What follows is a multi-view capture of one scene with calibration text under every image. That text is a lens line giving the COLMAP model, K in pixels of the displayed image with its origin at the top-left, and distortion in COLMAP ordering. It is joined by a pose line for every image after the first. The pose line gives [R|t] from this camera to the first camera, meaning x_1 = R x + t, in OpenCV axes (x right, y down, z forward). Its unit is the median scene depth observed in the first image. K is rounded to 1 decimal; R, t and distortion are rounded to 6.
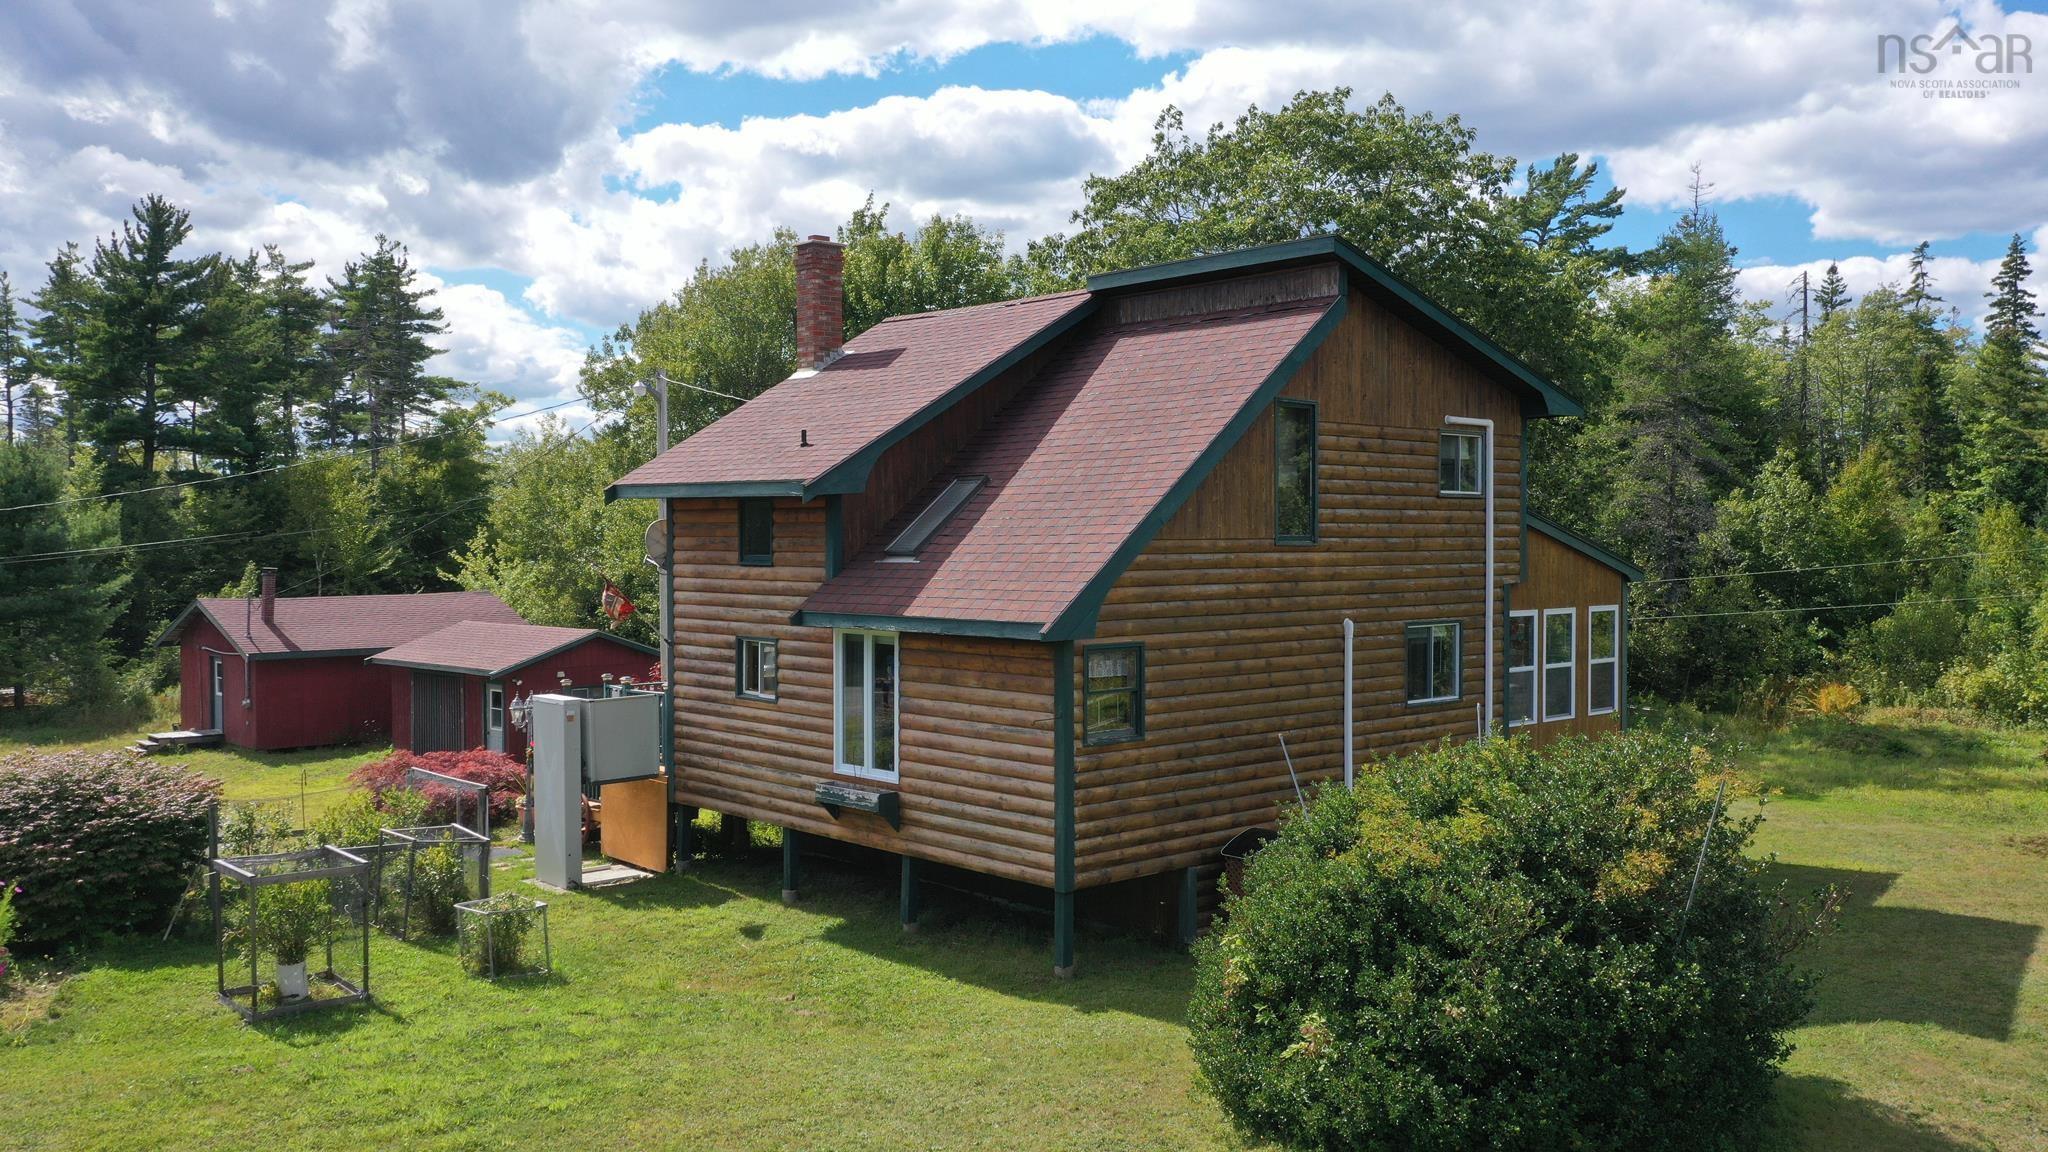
lens RADIAL K [[1662.4, 0, 1024.0], [0, 1662.4, 576.0], [0, 0, 1]] dist [-0.004579, -0.011468]
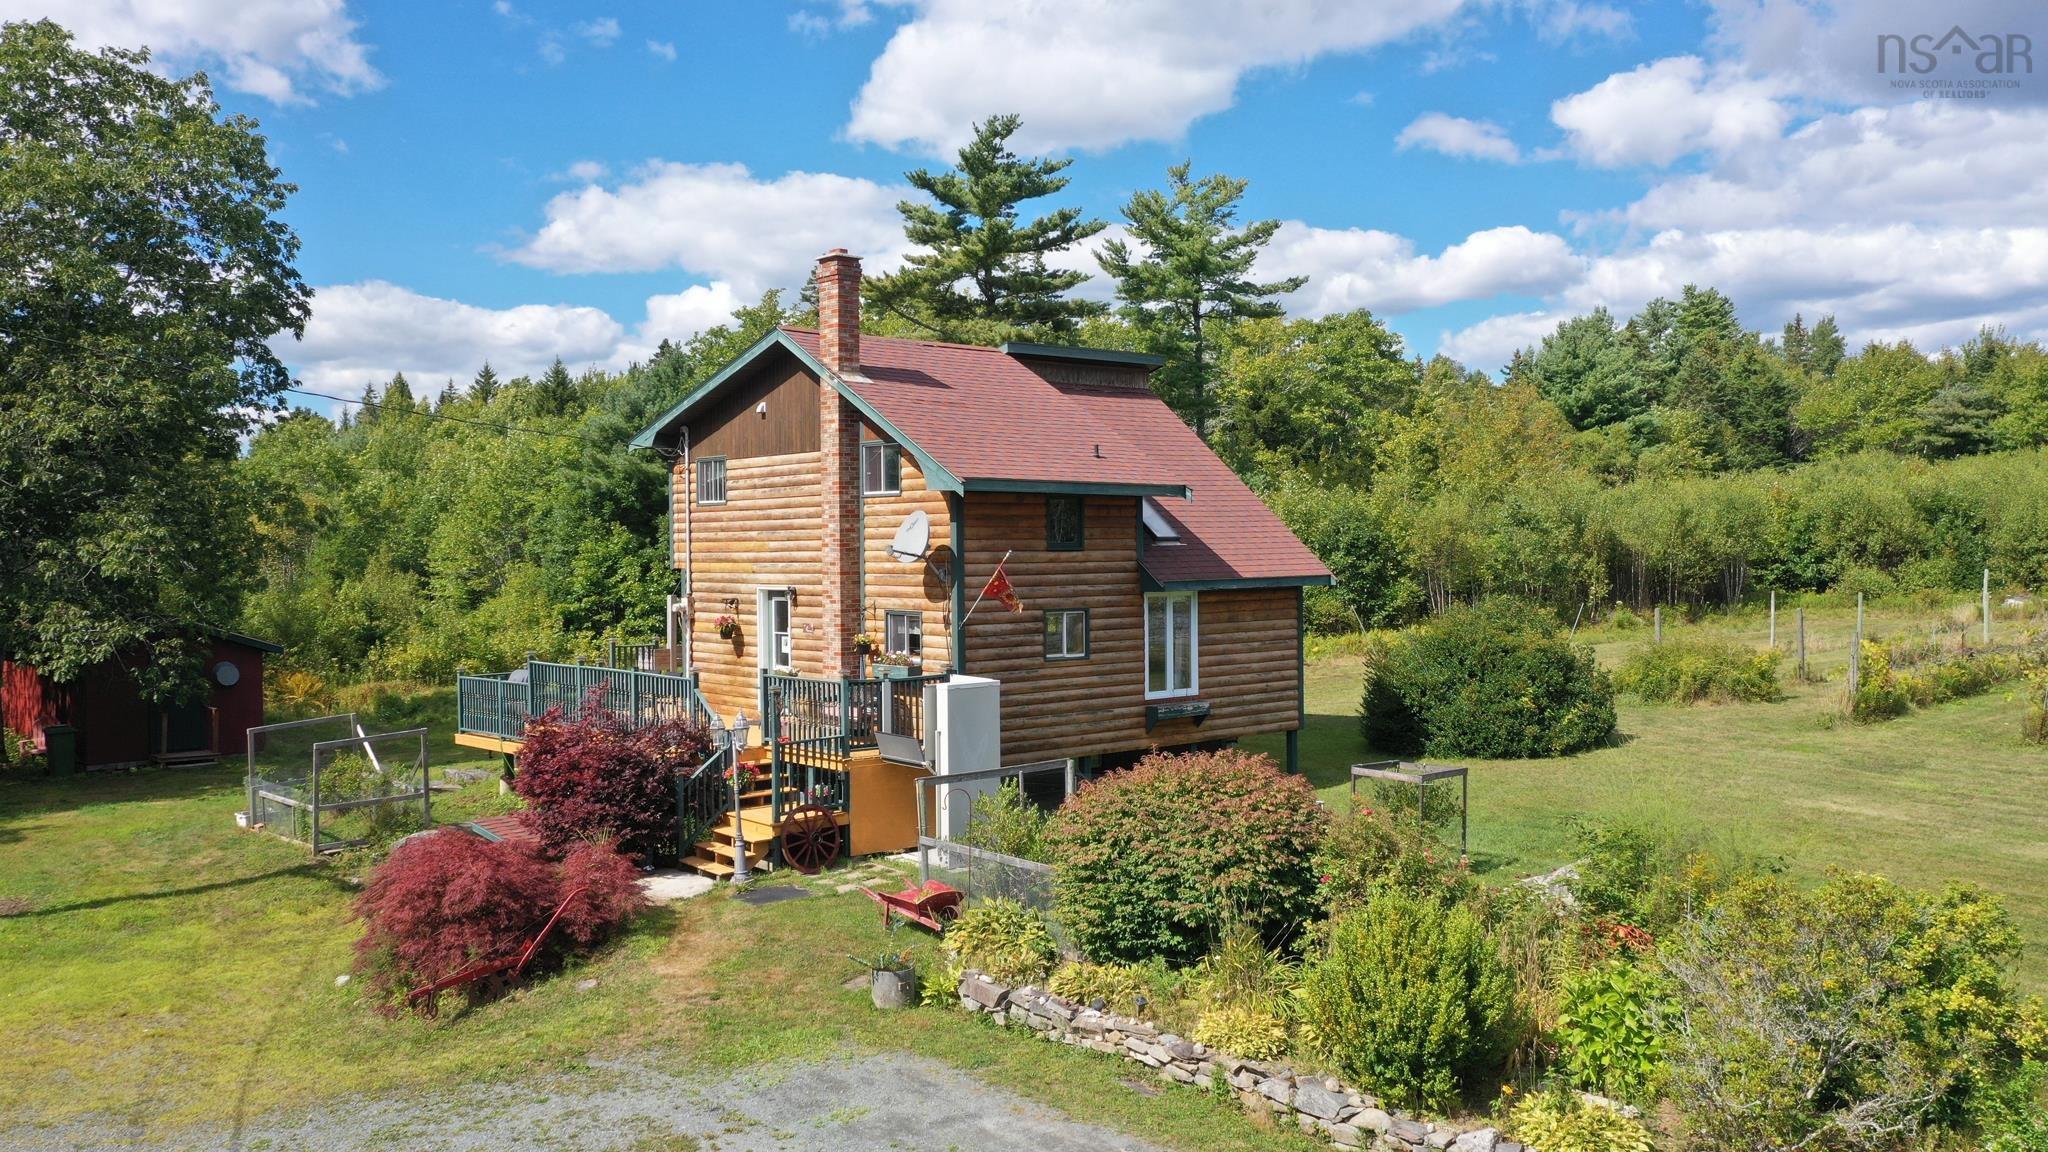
lens RADIAL K [[1662.4, 0, 1024.0], [0, 1662.4, 576.0], [0, 0, 1]] dist [-0.004579, -0.011468]
pose [[0.041503, -0.016322, 0.999005, -1.422003], [0.038593, 0.999147, 0.014721, -0.006955], [-0.998393, 0.037944, 0.042098, 0.998401]]
